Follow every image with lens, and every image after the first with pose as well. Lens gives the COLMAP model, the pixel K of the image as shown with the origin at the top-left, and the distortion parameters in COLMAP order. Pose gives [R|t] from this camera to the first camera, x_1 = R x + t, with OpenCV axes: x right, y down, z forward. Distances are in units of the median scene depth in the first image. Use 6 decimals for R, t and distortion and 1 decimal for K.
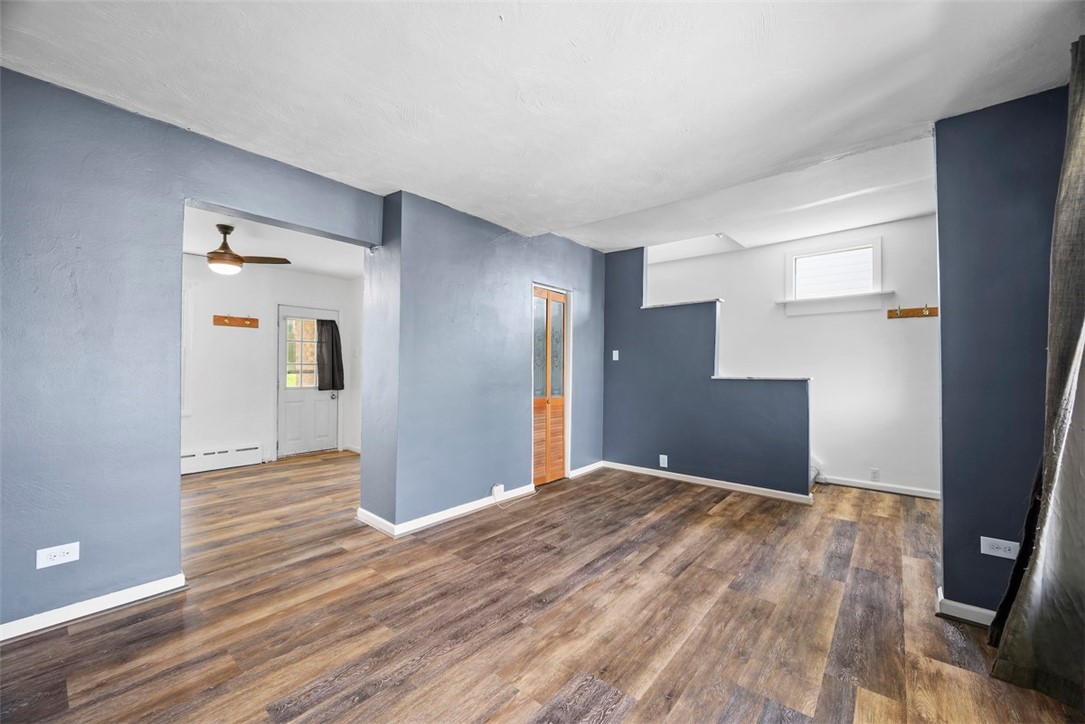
lens RADIAL K [[423.0, 0, 540.9], [0, 423.0, 366.1], [0, 0, 1]] dist [-0.000574, -0.000011]
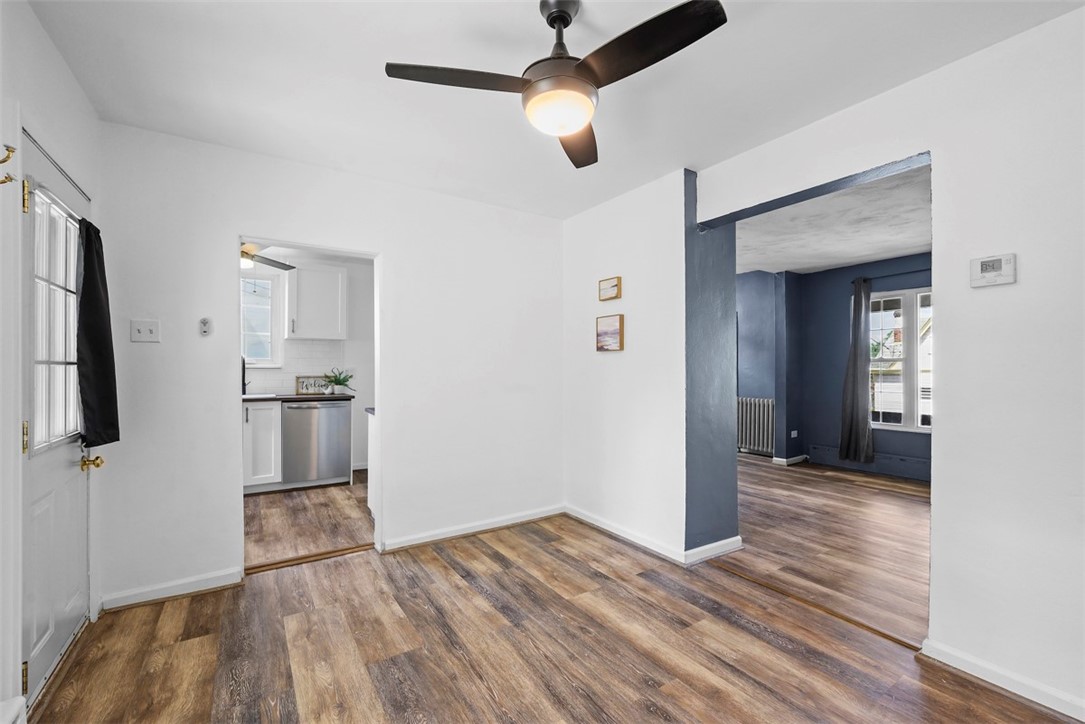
lens RADIAL K [[457.0, 0, 542.5], [0, 457.0, 362.0], [0, 0, 1]] dist [-0.000505, -0.000072]
pose [[0.288379, 0.011539, 0.957447, -1.417736], [0.005967, 0.999886, -0.013847, 0.004596], [-0.957498, 0.009706, 0.288277, 1.102131]]
